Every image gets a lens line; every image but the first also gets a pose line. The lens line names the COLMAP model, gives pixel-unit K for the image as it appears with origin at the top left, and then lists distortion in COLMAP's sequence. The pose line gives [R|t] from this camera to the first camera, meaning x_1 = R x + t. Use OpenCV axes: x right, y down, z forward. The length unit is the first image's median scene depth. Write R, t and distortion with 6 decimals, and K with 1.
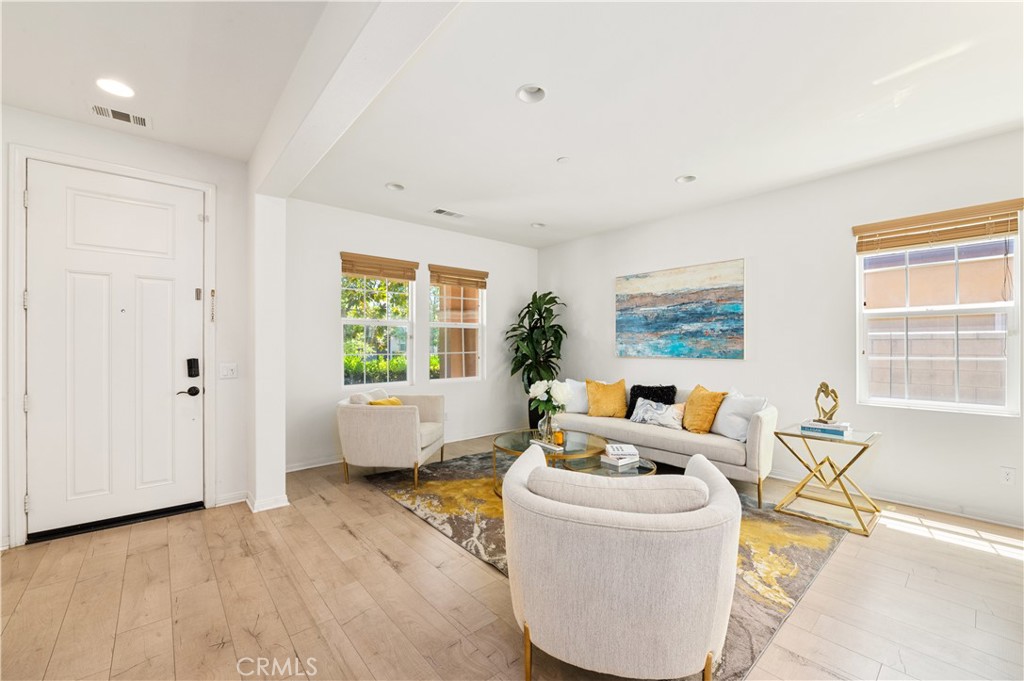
lens RADIAL K [[409.1, 0, 512.0], [0, 409.1, 340.5], [0, 0, 1]] dist [-0.006297, -0.000407]
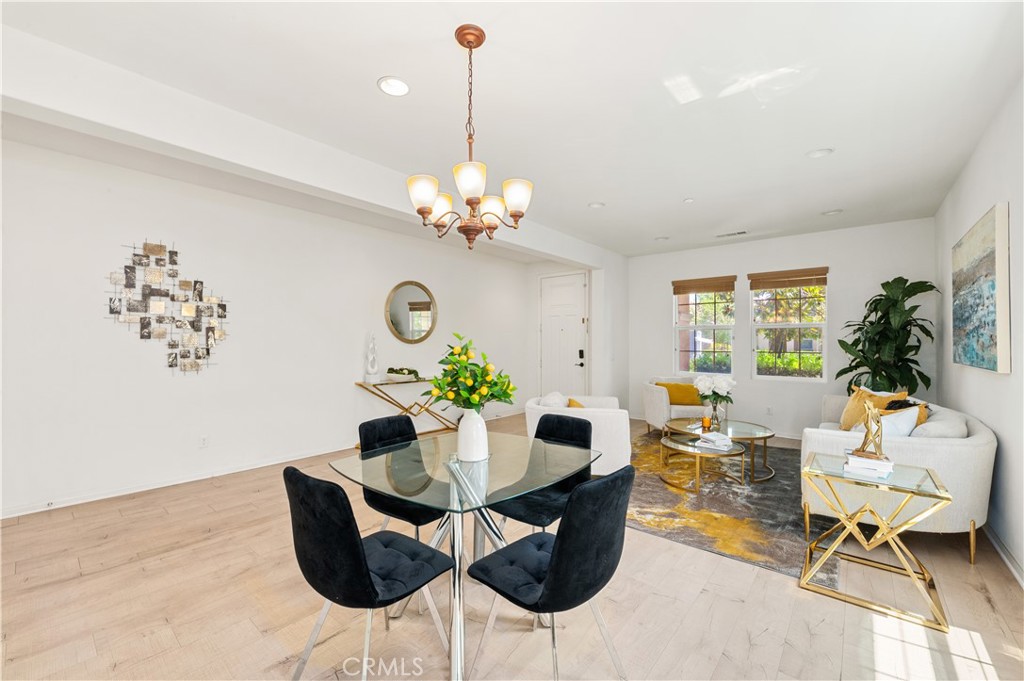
lens RADIAL K [[409.1, 0, 512.0], [0, 409.1, 340.5], [0, 0, 1]] dist [-0.006297, -0.000407]
pose [[0.168559, -0.004901, -0.985679, 0.930841], [0.006589, 0.999971, -0.003846, -0.000573], [0.985670, -0.005846, 0.168586, 0.174044]]
